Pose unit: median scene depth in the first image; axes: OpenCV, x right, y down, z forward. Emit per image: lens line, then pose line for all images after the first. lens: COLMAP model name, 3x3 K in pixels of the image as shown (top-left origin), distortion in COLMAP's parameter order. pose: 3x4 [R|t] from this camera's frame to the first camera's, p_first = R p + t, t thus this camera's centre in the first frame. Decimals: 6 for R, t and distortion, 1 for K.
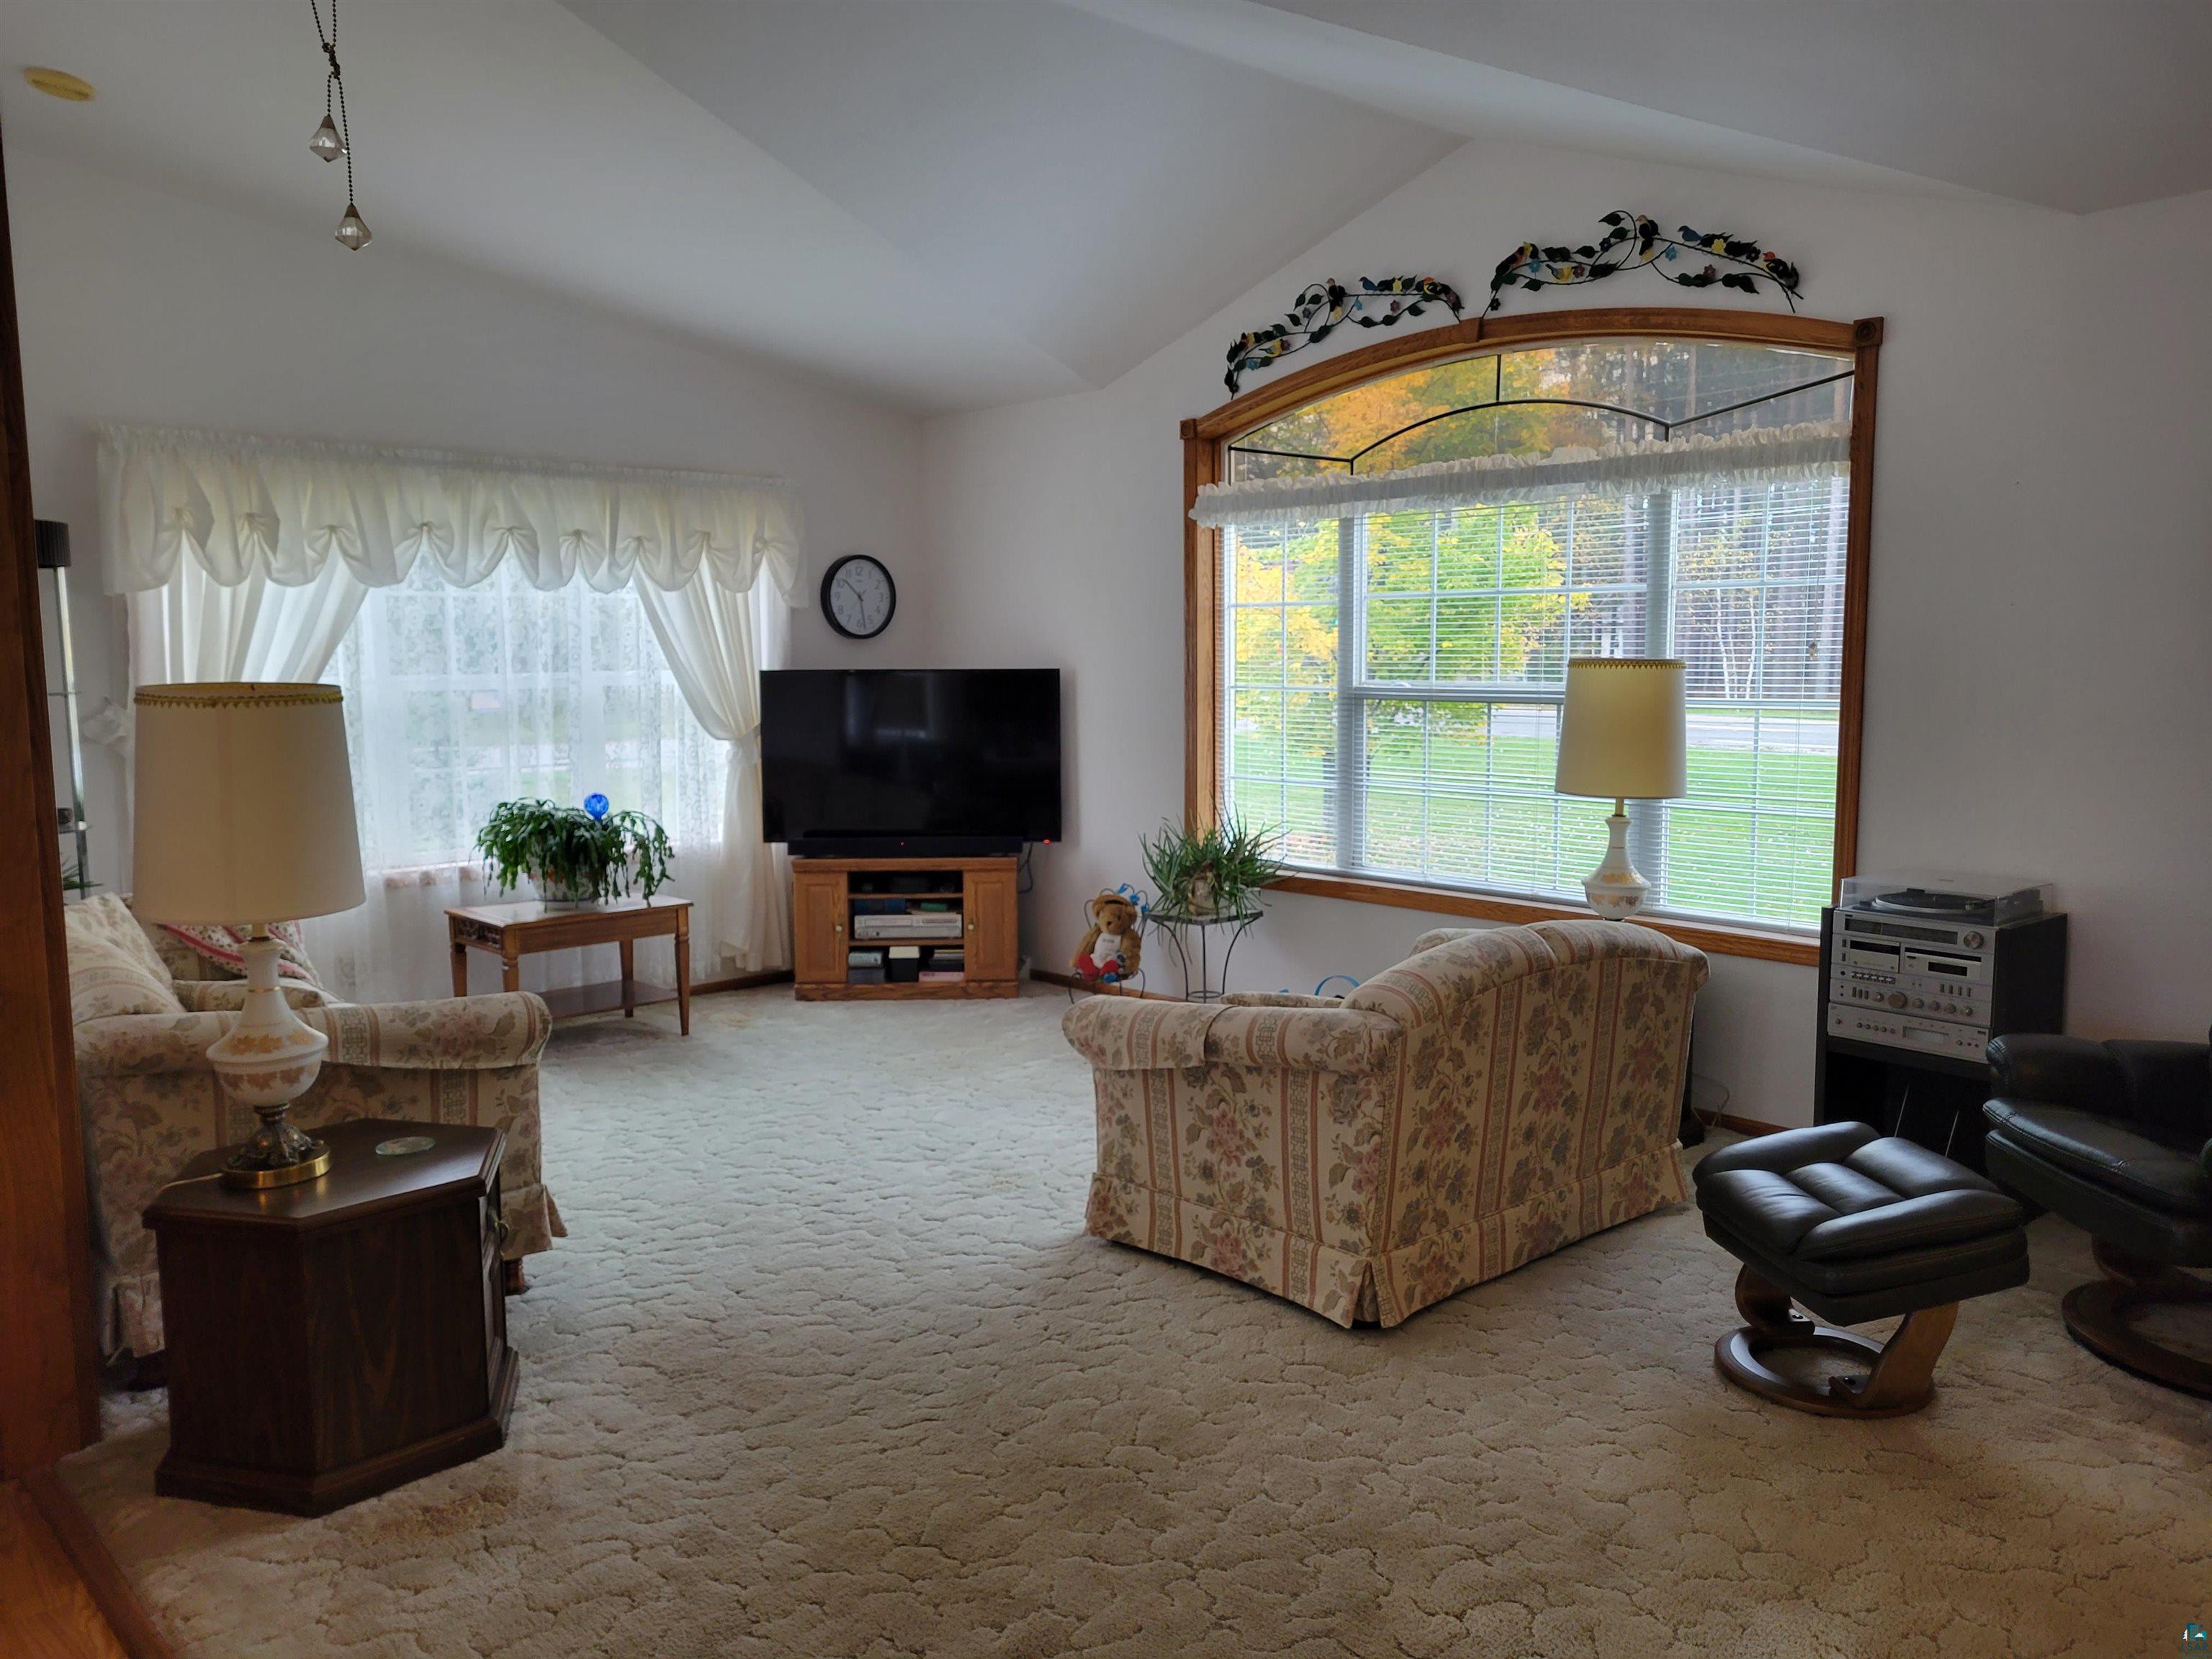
lens RADIAL K [[1676.3, 0, 1106.0], [0, 1676.3, 829.5], [0, 0, 1]] dist [0.068833, -0.088199]
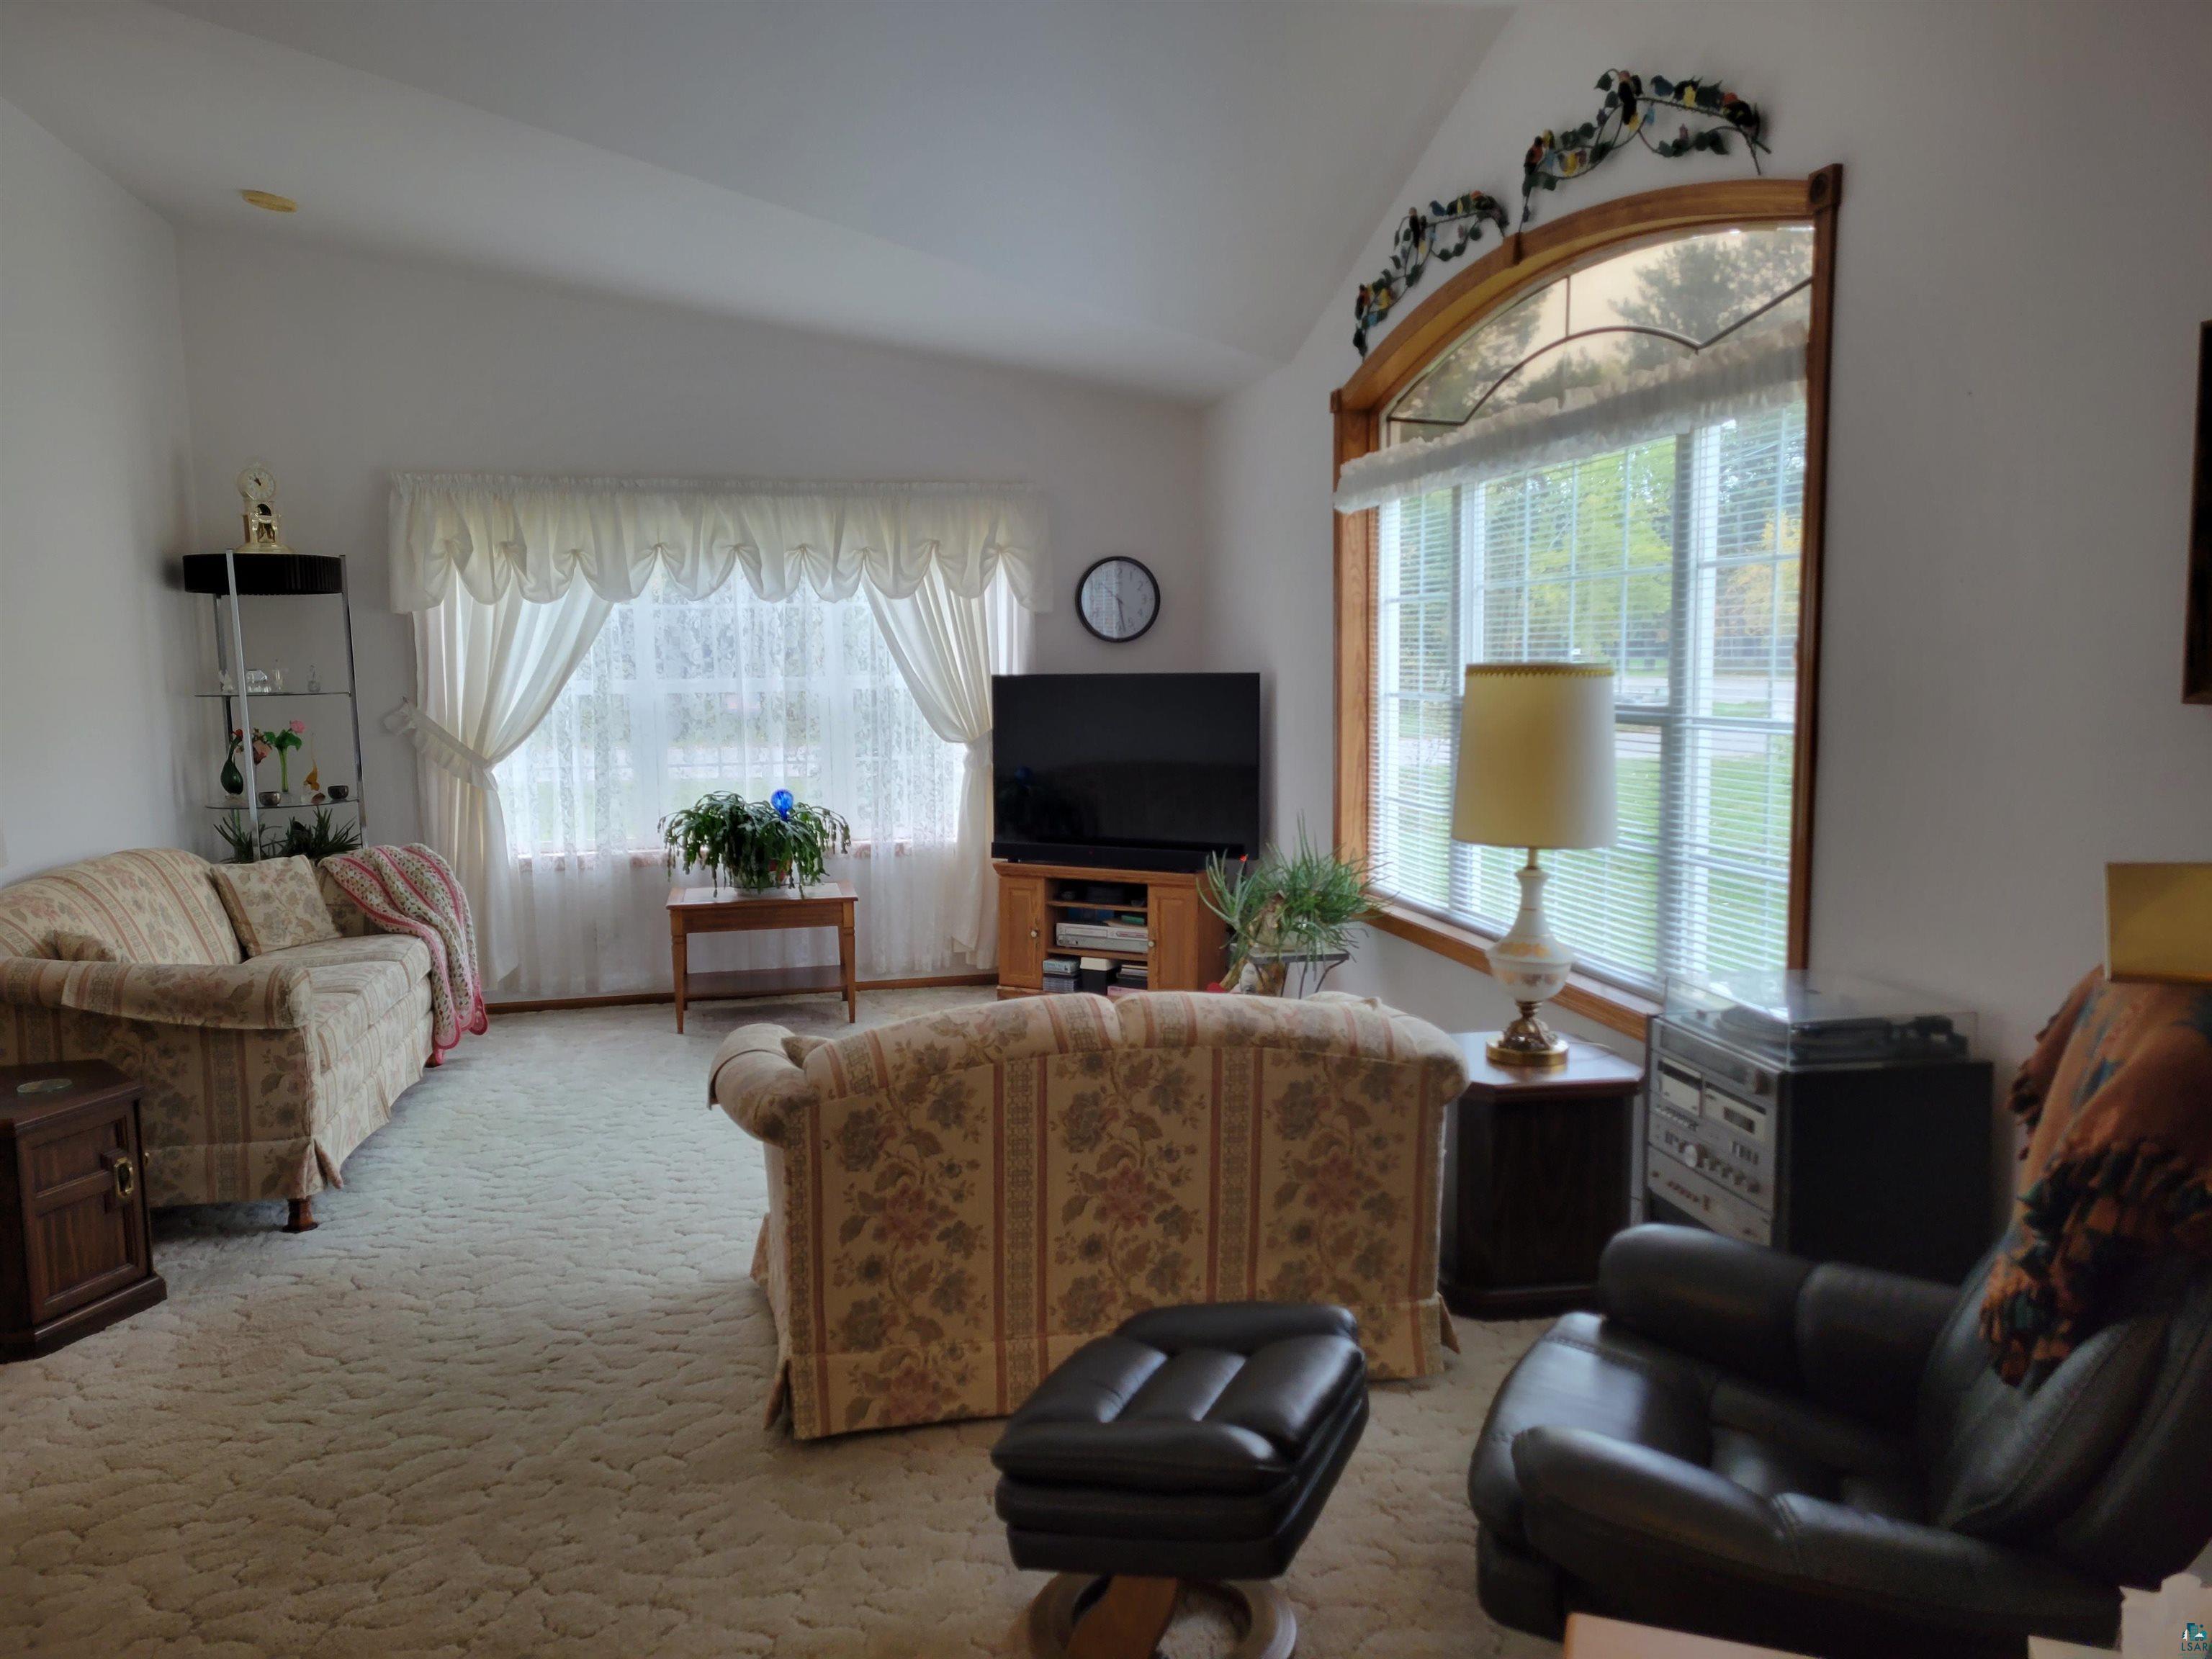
lens RADIAL K [[1671.5, 0, 1168.9], [0, 1671.5, 834.3], [0, 0, 1]] dist [0.070696, -0.043992]
pose [[0.852207, 0.050319, -0.520780, 0.484299], [-0.047358, 0.998697, 0.019000, -0.025902], [0.521058, 0.008471, 0.853479, 0.224186]]
